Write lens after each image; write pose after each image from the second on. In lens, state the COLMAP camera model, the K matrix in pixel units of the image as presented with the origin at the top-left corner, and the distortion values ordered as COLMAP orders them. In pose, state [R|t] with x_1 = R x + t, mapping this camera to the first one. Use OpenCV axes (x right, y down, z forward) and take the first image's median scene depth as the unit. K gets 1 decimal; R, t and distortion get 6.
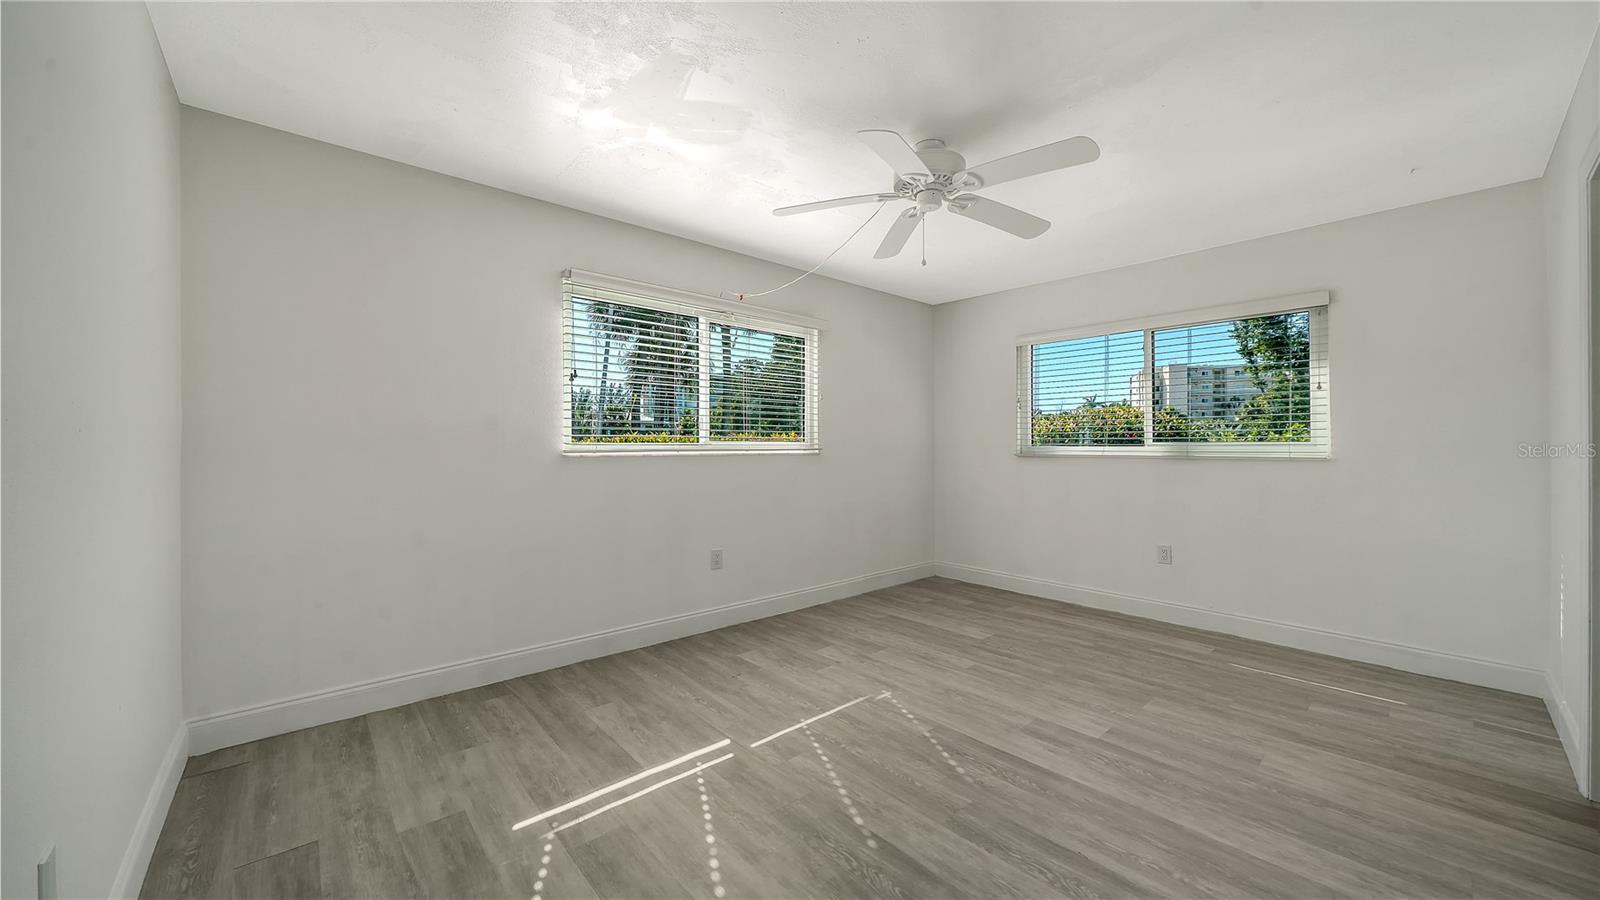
lens RADIAL K [[579.7, 0, 802.8], [0, 579.7, 445.1], [0, 0, 1]] dist [-0.007711, -0.000144]
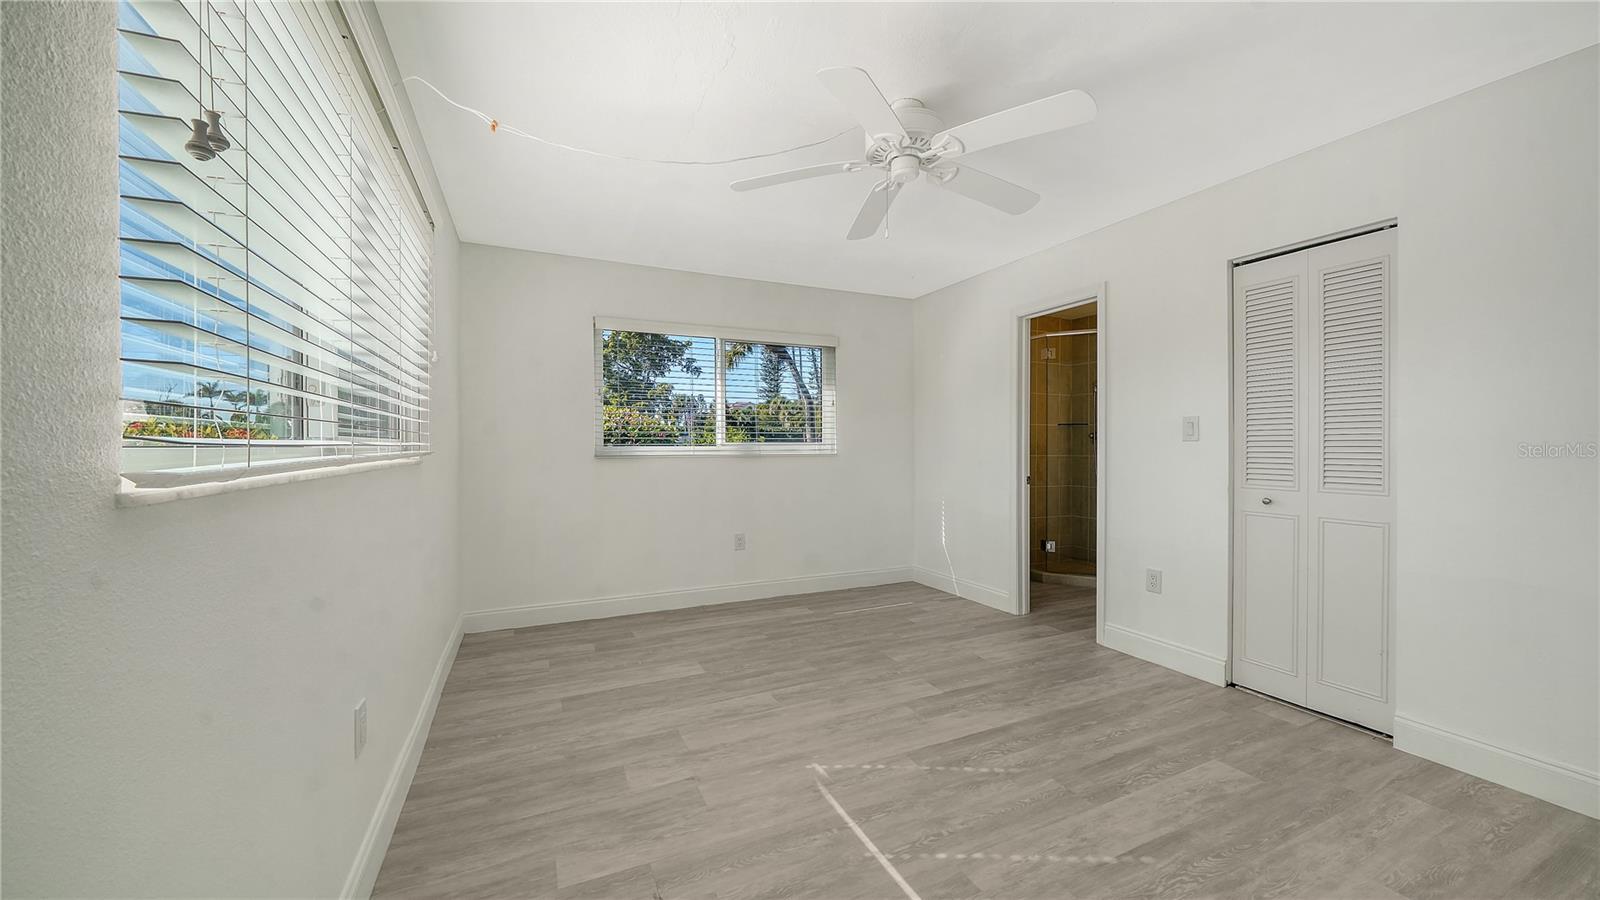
lens RADIAL K [[579.7, 0, 800.9], [0, 579.7, 448.8], [0, 0, 1]] dist [-0.007711, -0.000144]
pose [[0.286986, -0.008283, 0.957899, -0.552558], [0.000394, 0.999964, 0.008528, -0.002888], [-0.957935, -0.002070, 0.286979, 0.732536]]
